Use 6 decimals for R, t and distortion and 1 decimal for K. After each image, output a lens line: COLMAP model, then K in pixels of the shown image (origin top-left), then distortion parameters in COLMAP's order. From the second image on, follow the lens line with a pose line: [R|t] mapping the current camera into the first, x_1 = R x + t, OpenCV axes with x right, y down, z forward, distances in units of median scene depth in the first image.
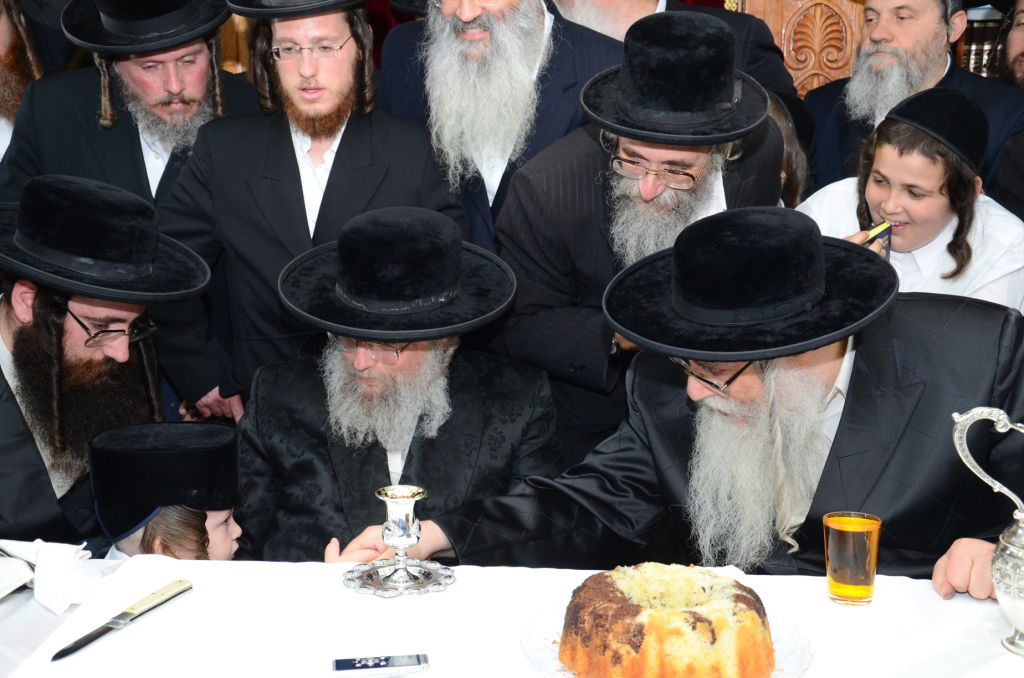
lens RADIAL K [[1426.2, 0, 512.0], [0, 1426.2, 339.0], [0, 0, 1]] dist [0.115938, 0.105272]
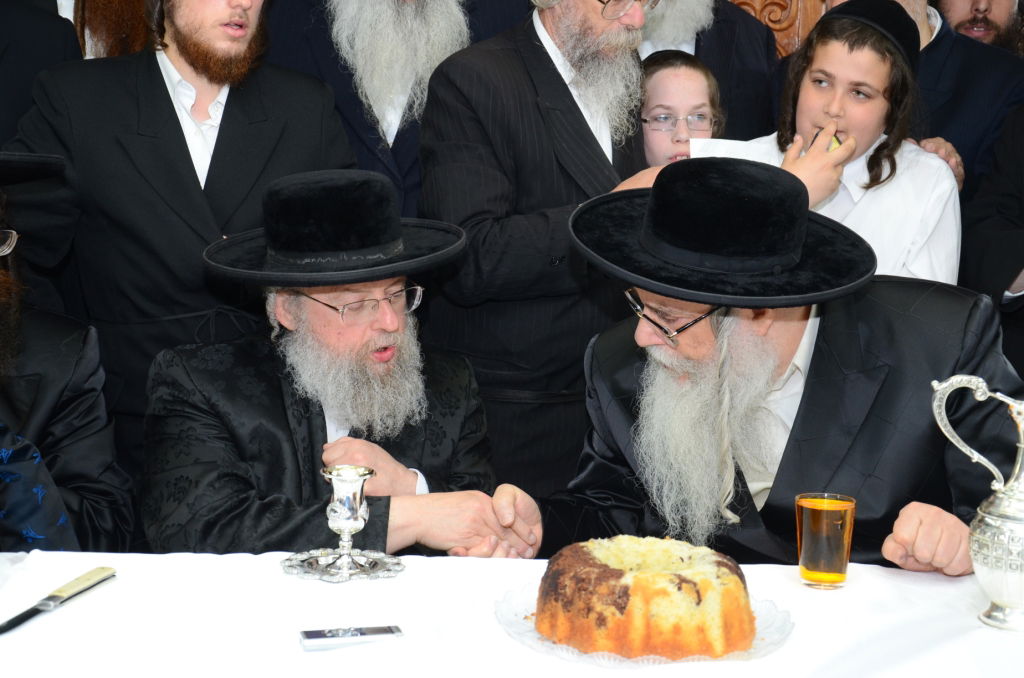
lens RADIAL K [[1913.6, 0, 512.0], [0, 1913.6, 339.0], [0, 0, 1]] dist [0.312054, -0.058169]
pose [[0.994137, 0.012751, 0.107370, -0.120849], [-0.010218, 0.999657, -0.024108, 0.057192], [-0.107641, 0.022870, 0.993927, -0.282879]]
